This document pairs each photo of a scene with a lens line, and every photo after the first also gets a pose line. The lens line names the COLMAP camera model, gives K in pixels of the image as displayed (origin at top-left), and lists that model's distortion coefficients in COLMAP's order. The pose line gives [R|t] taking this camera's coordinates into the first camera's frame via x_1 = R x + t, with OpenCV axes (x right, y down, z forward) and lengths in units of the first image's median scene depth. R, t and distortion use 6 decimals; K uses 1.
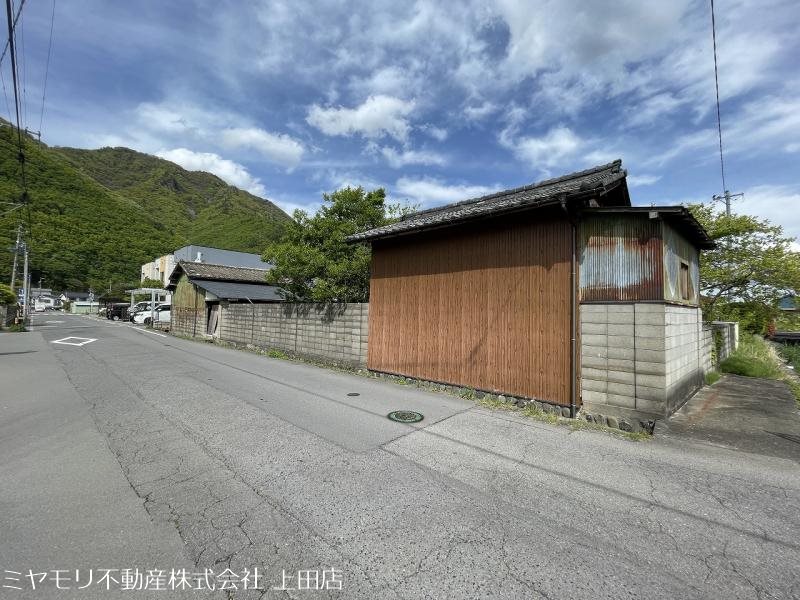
lens RADIAL K [[323.4, 0, 400.7], [0, 323.4, 299.3], [0, 0, 1]] dist [-0.002606, 0.000119]
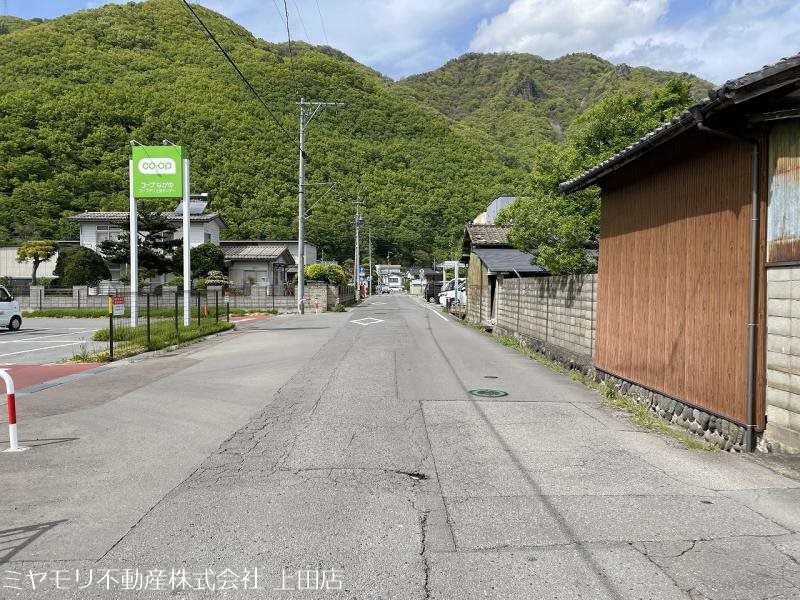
lens RADIAL K [[603.9, 0, 400.8], [0, 603.9, 295.1], [0, 0, 1]] dist [0.085639, -0.108822]
pose [[0.671765, -0.003292, -0.740757, 0.407301], [0.036374, 0.998930, 0.028547, 0.003220], [0.739870, -0.046122, 0.671167, -0.135009]]
